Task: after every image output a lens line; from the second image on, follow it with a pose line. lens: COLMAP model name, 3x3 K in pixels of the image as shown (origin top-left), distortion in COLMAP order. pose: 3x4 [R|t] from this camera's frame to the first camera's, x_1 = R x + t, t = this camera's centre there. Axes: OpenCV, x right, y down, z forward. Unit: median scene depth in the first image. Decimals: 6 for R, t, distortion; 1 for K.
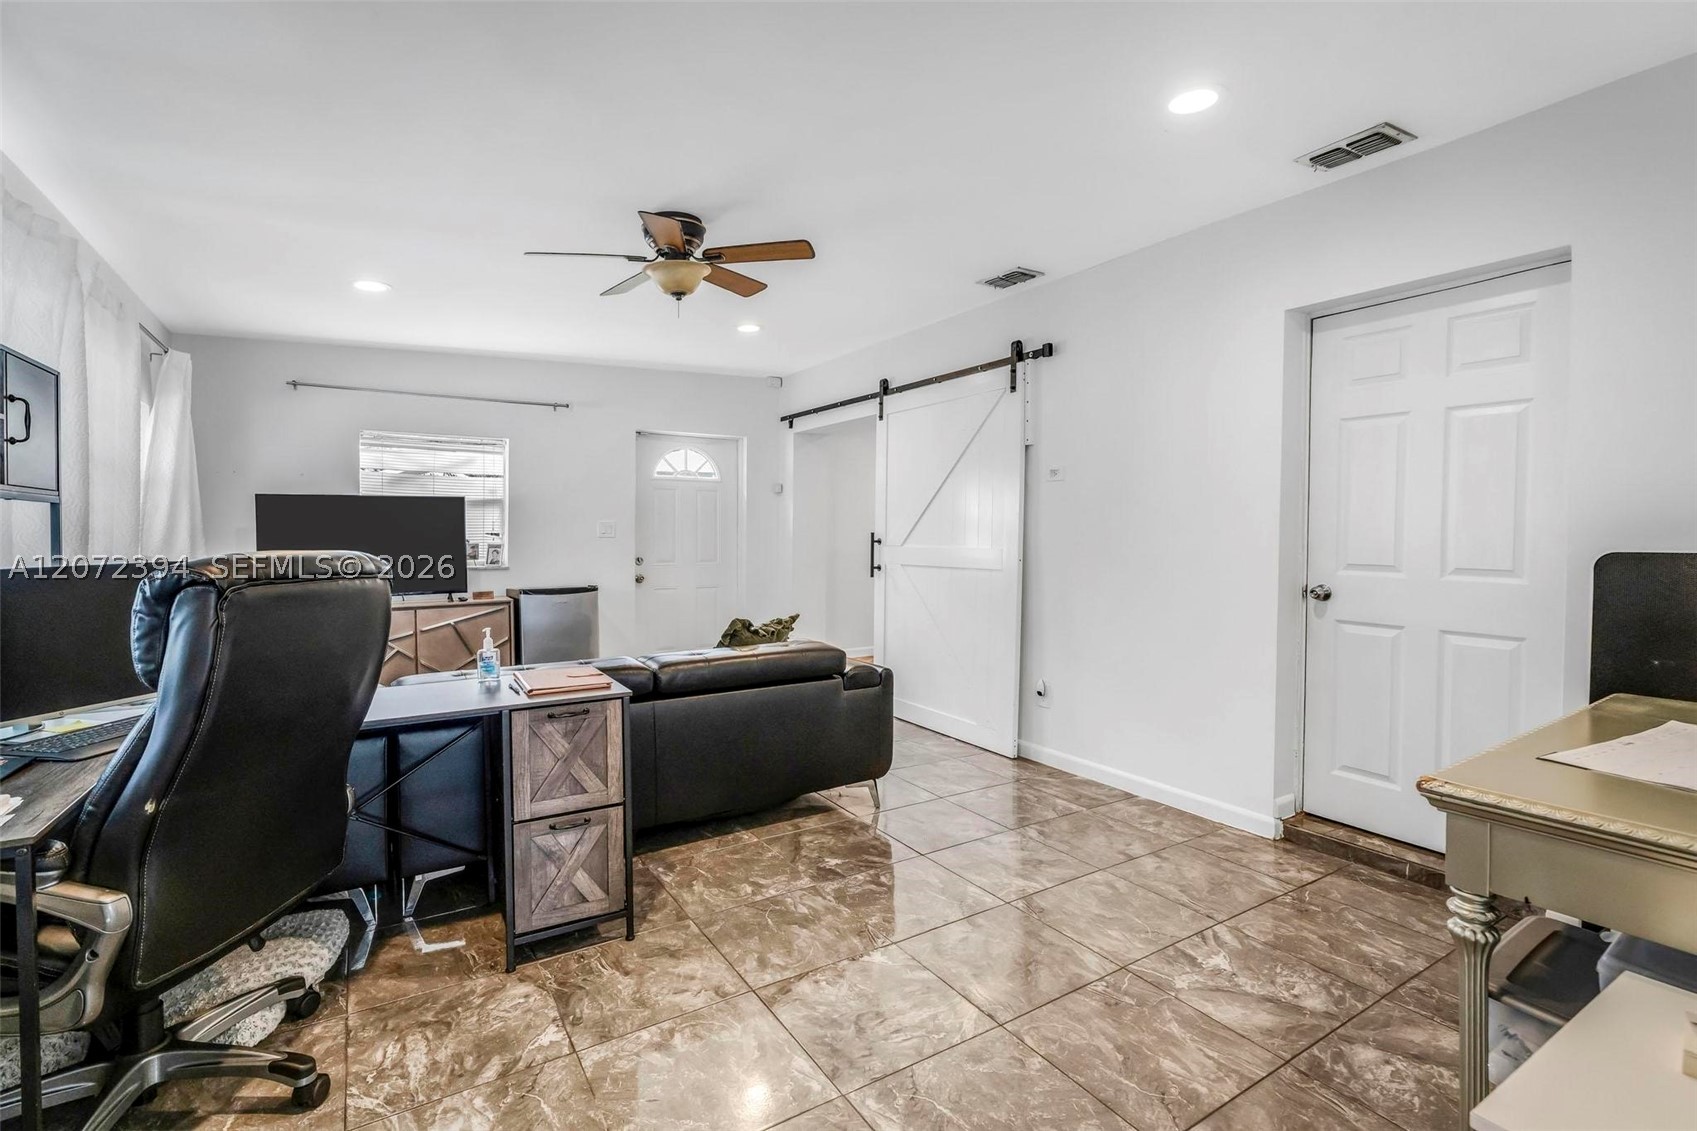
lens RADIAL K [[768.7, 0, 850.9], [0, 768.7, 560.1], [0, 0, 1]] dist [-0.001203, 0.000007]
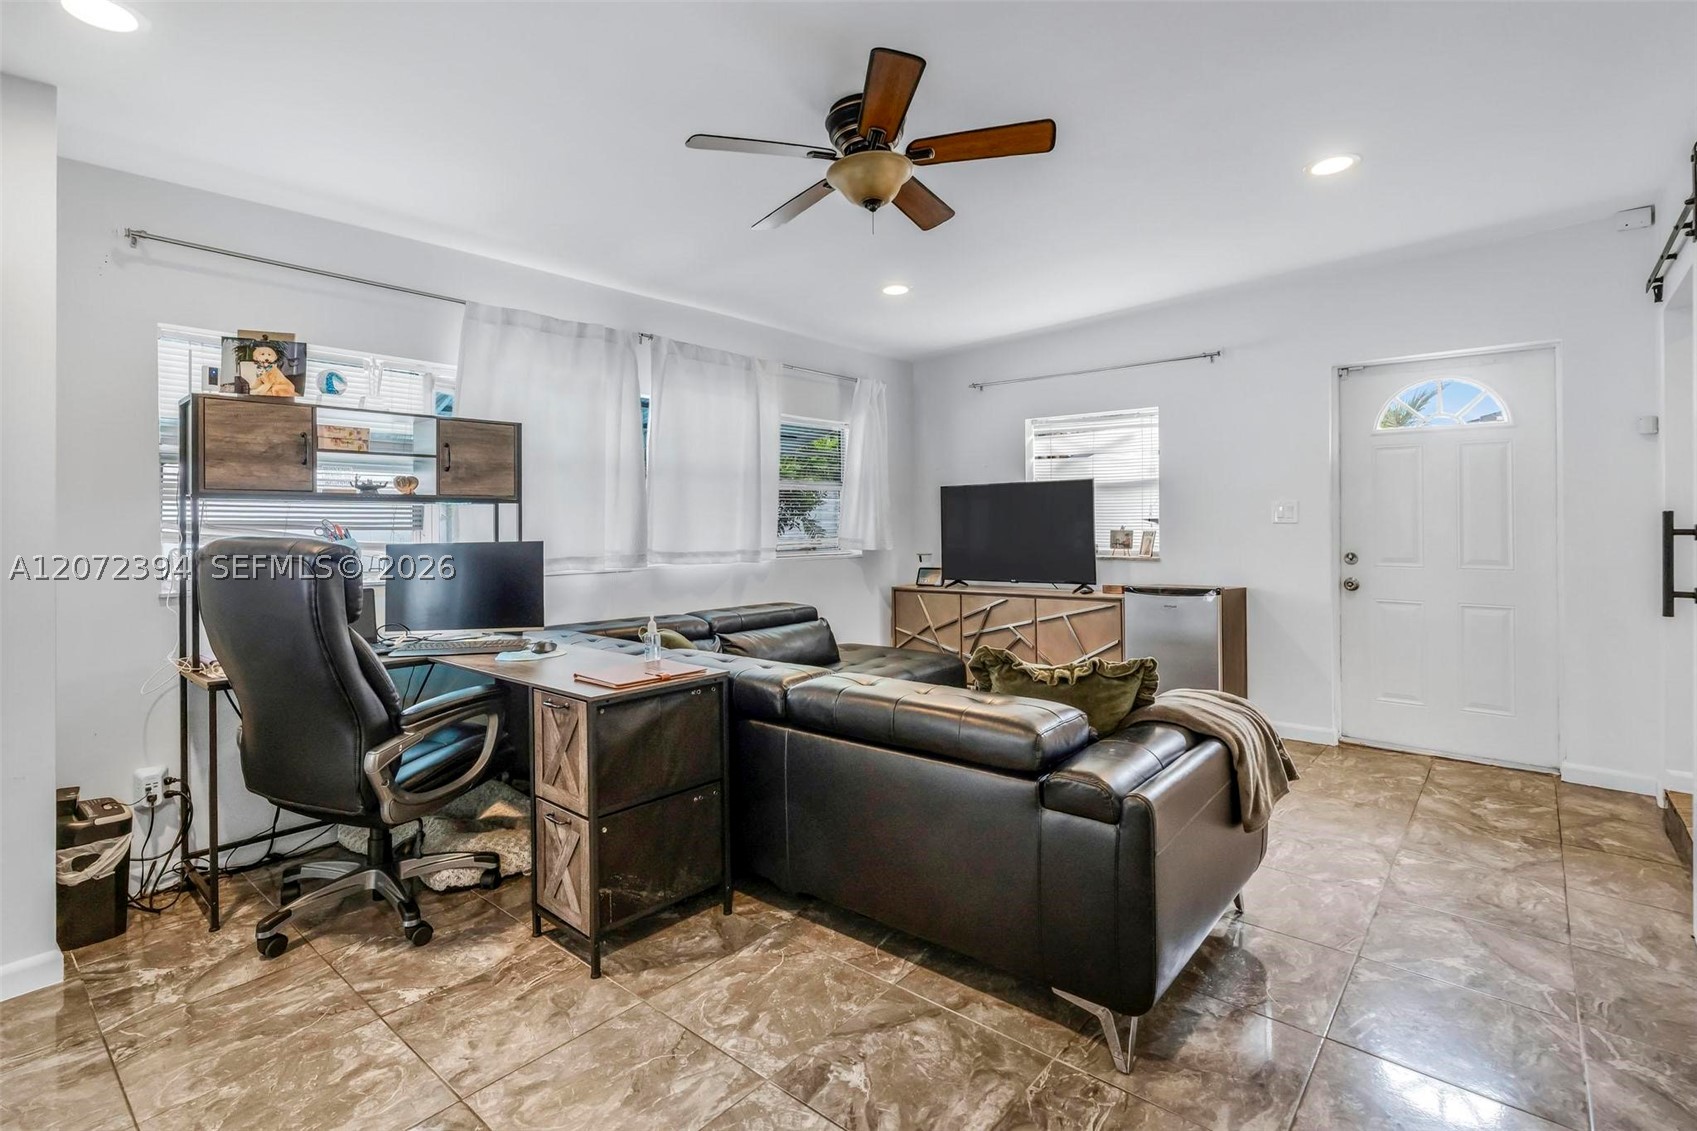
lens RADIAL K [[802.9, 0, 850.3], [0, 802.9, 523.5], [0, 0, 1]] dist [-0.001958, 0.000097]
pose [[0.313356, -0.000923, -0.949635, 0.551461], [-0.027261, 0.999579, -0.009966, -0.022356], [0.949244, 0.029011, 0.313199, 0.785246]]
